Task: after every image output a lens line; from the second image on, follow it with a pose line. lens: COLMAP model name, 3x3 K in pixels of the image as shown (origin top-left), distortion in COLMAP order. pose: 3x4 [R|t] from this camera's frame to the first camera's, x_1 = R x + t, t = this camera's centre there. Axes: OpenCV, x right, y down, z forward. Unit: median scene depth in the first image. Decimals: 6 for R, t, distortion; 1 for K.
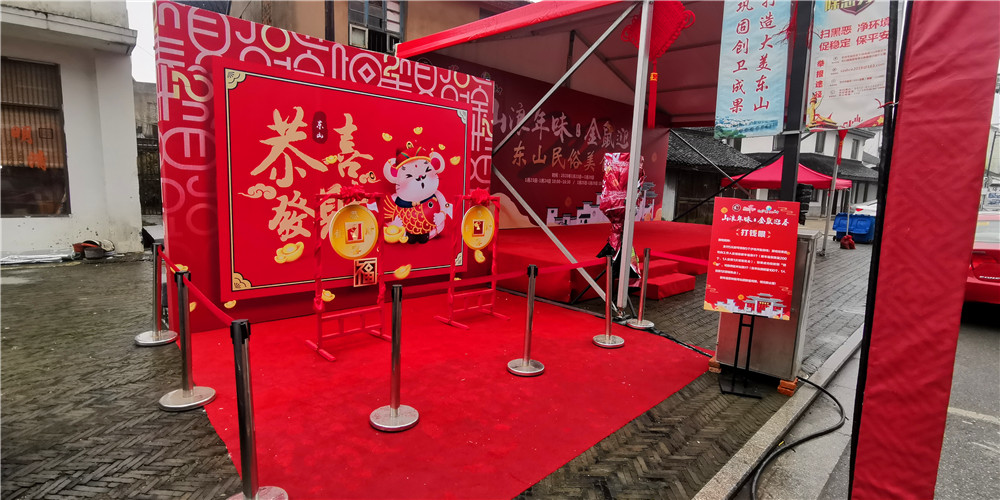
lens RADIAL K [[471.6, 0, 500.0], [0, 471.6, 250.0], [0, 0, 1]] dist [0.000136, 0.000230]
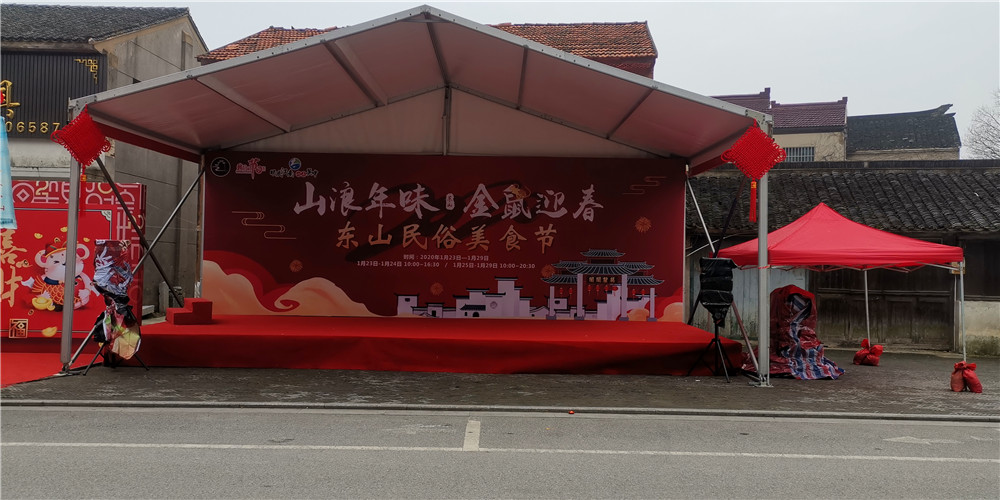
lens RADIAL K [[766.7, 0, 500.1], [0, 766.7, 282.6], [0, 0, 1]] dist [0.077270, 0.001960]
pose [[0.714088, -0.006402, -0.700026, 2.290983], [-0.086985, 0.991397, -0.097800, 0.014616], [0.694630, 0.130730, 0.707388, 0.275446]]
